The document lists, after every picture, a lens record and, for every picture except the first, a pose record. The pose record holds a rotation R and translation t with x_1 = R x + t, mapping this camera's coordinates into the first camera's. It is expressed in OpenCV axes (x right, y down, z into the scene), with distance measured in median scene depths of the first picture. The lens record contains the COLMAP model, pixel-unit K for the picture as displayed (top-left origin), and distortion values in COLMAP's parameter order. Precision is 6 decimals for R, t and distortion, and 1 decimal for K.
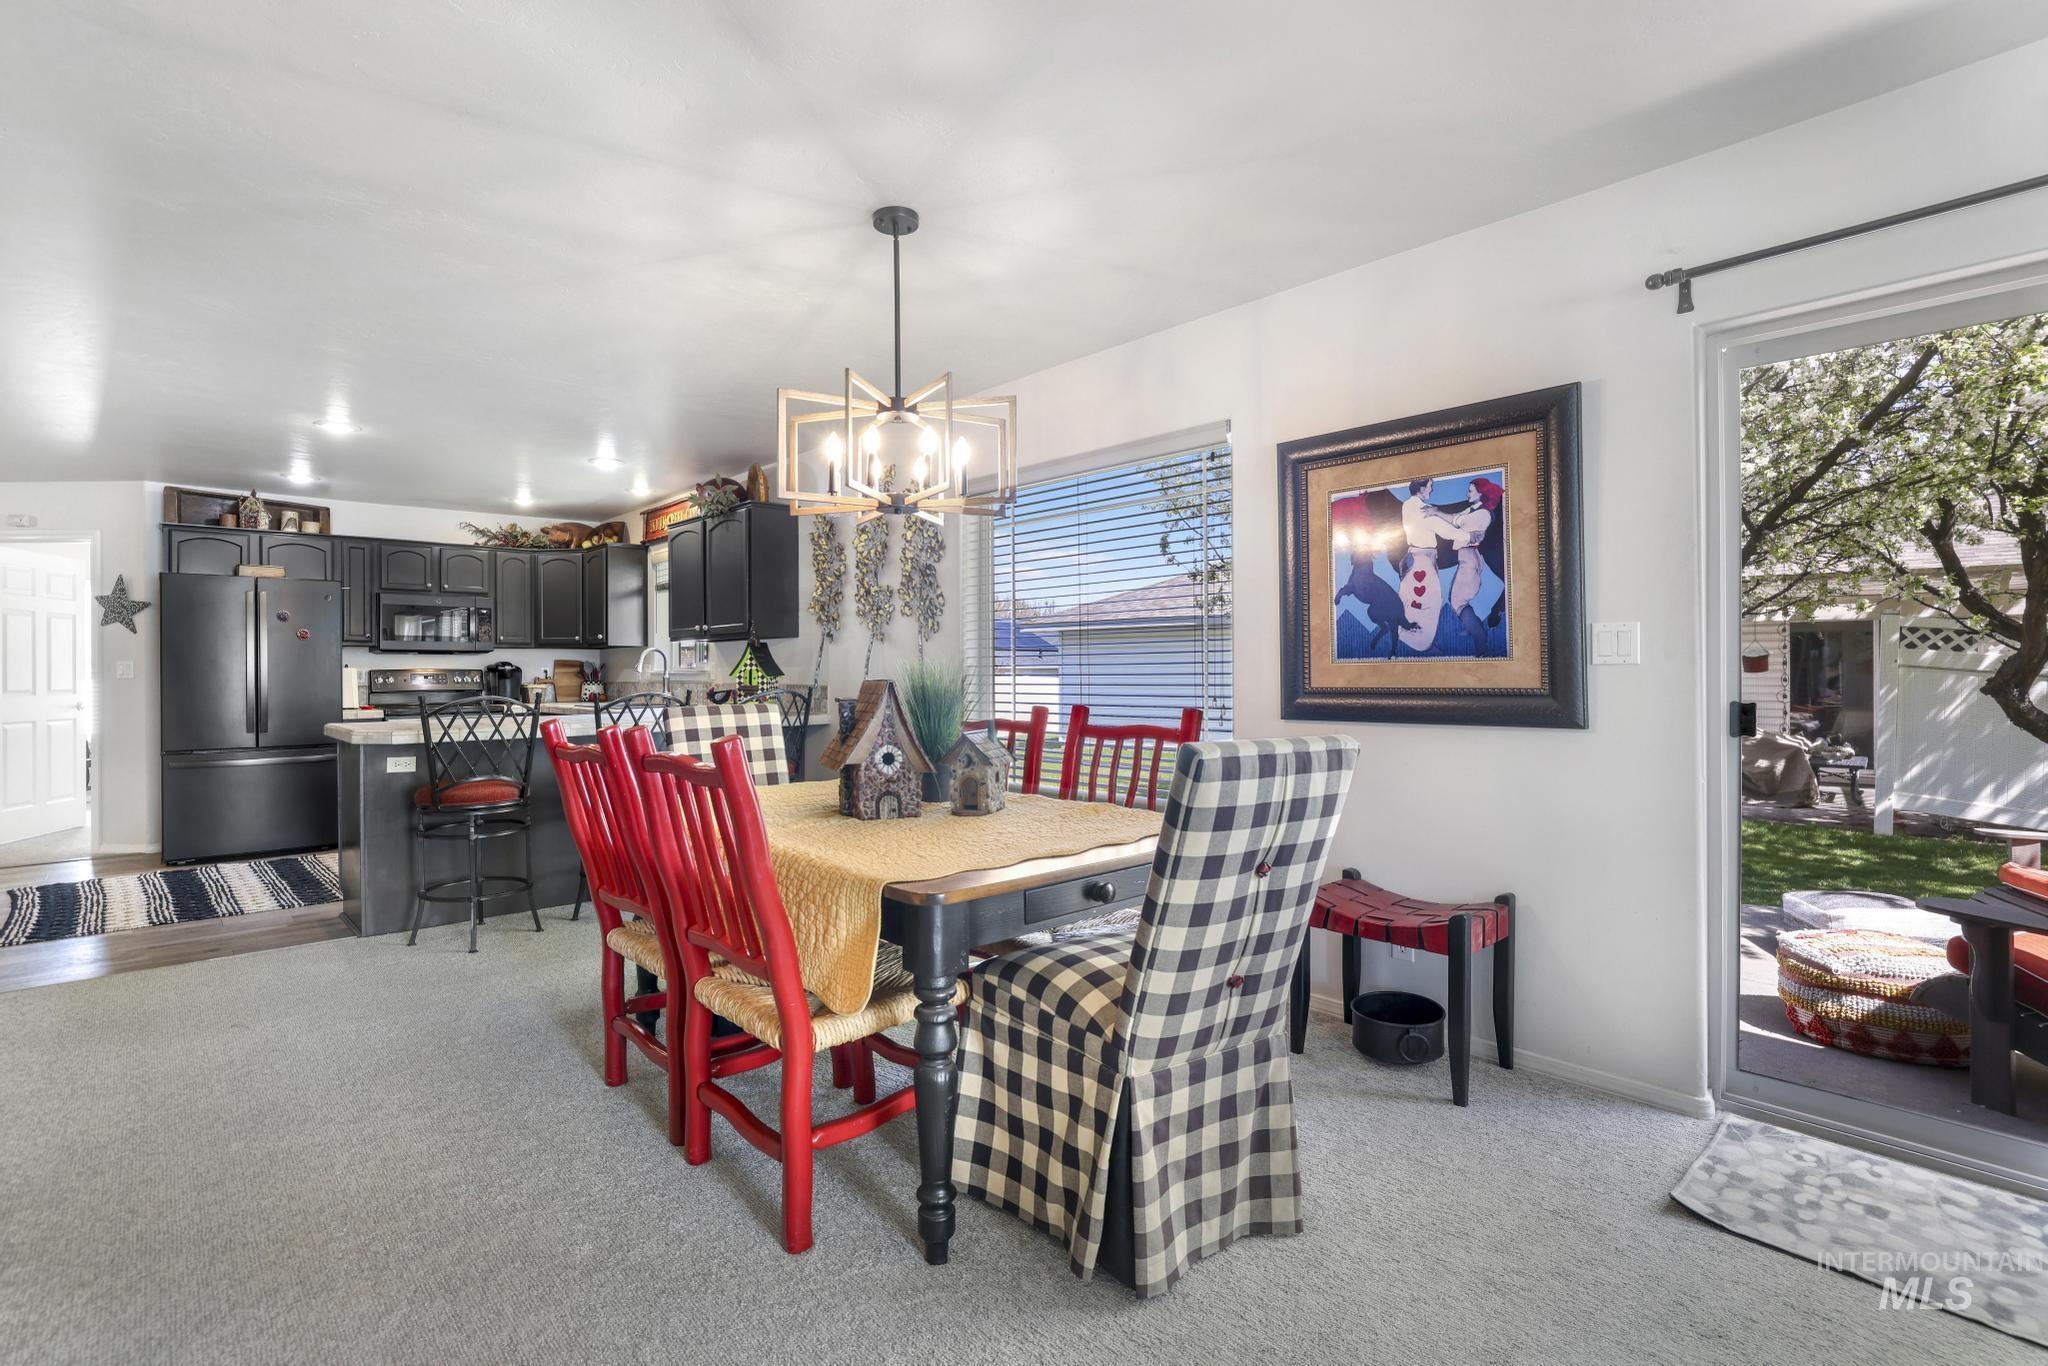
lens RADIAL K [[945.9, 0, 1024.0], [0, 945.9, 676.8], [0, 0, 1]] dist [0.004489, 0.000351]
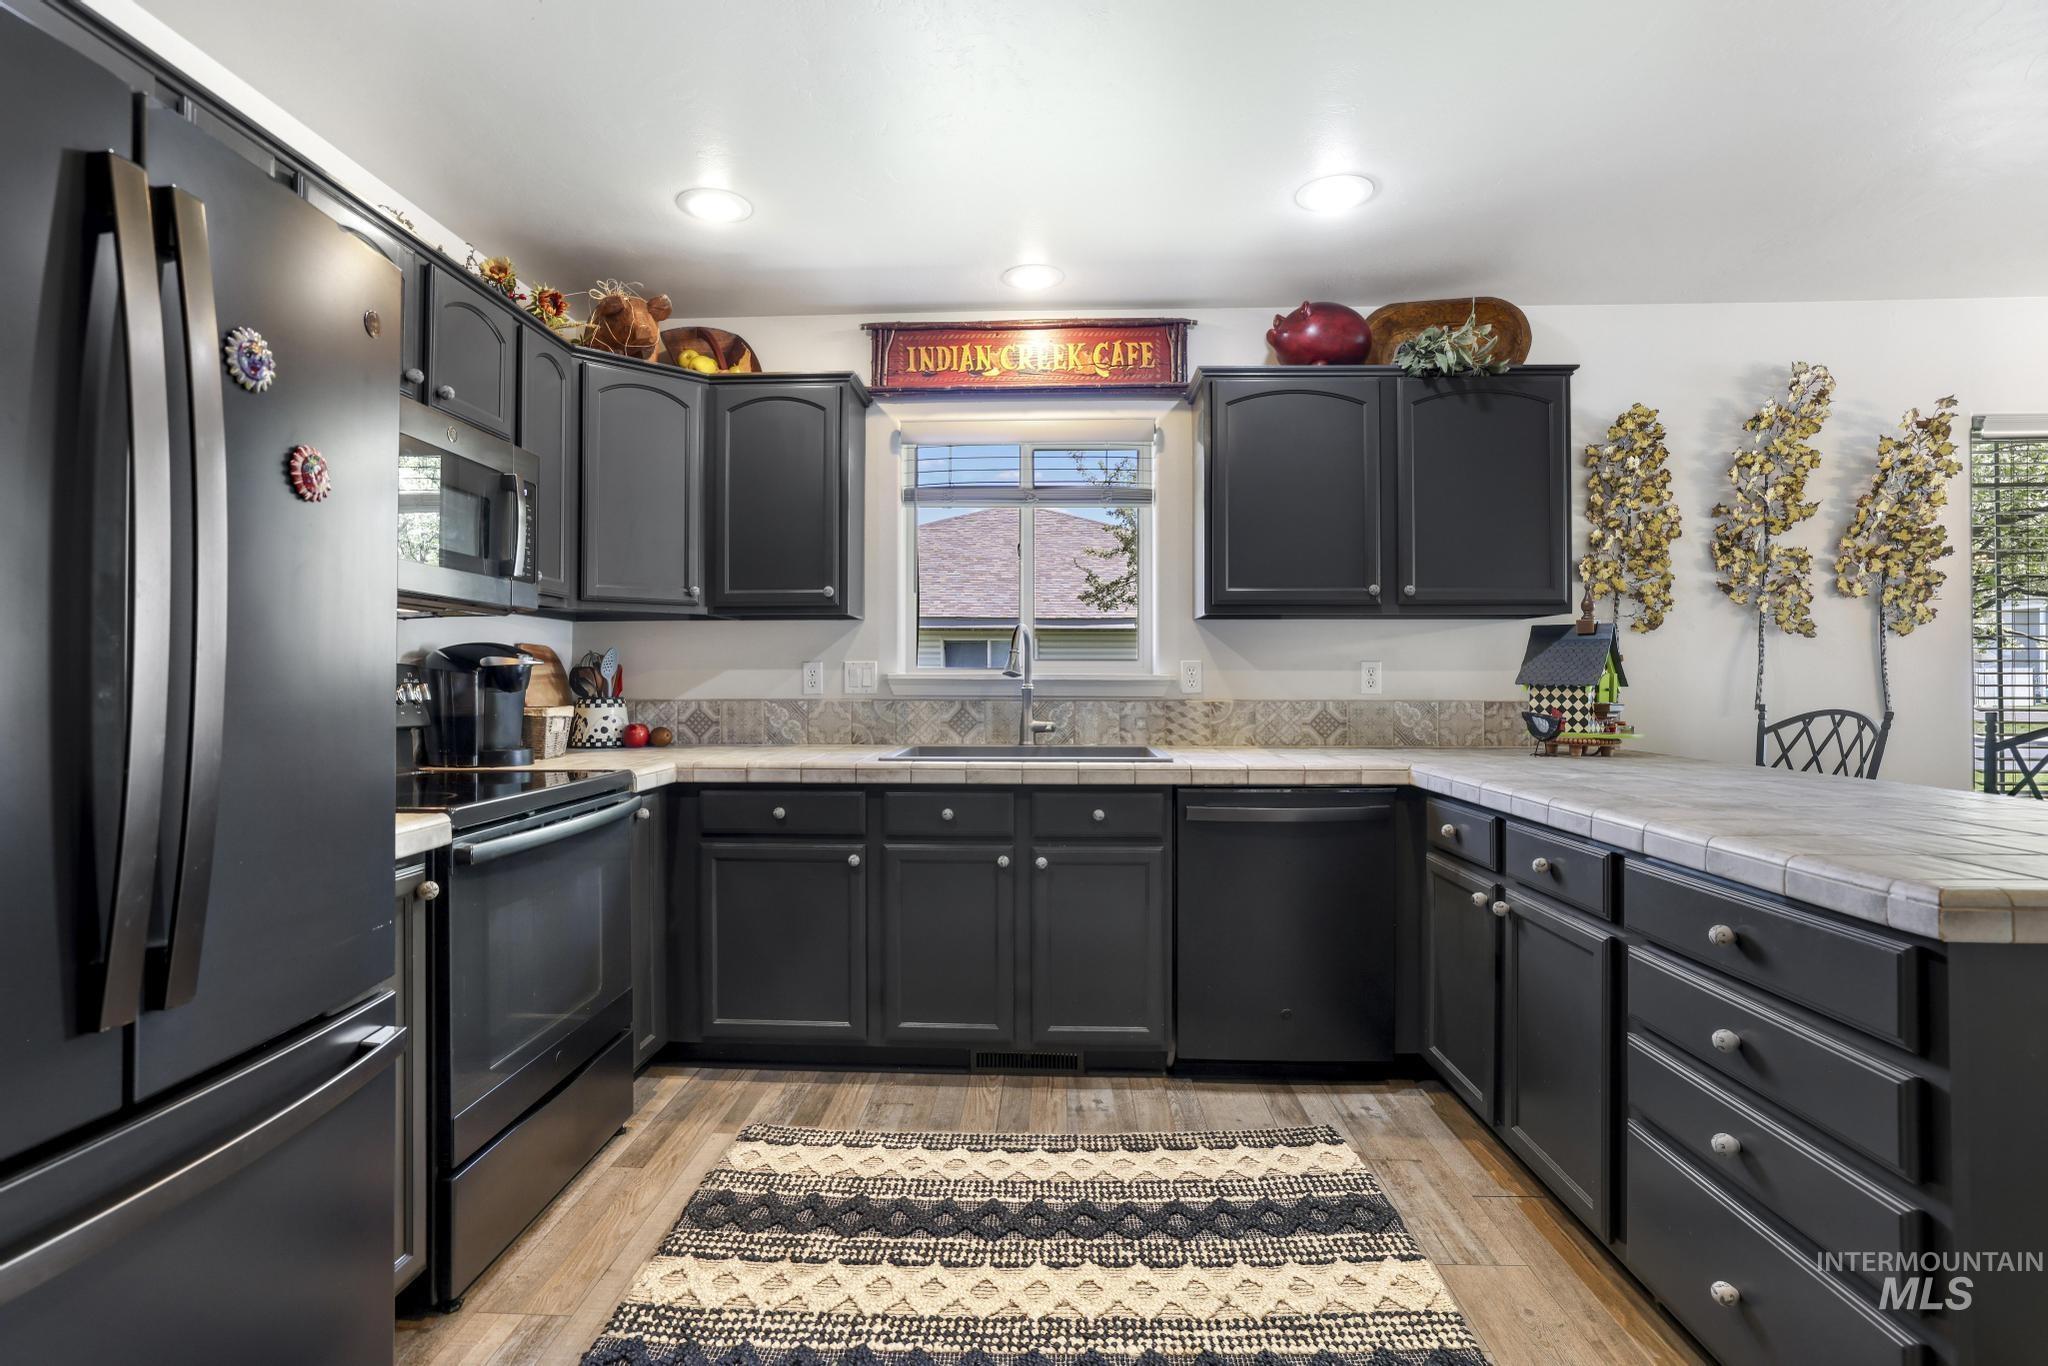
lens RADIAL K [[945.9, 0, 1019.2], [0, 945.9, 678.4], [0, 0, 1]] dist [0.004489, 0.000351]
pose [[0.705523, 0.003500, 0.708678, -0.975543], [0.000480, 0.999985, -0.005417, -0.005480], [-0.708687, 0.004161, 0.705511, 0.921839]]
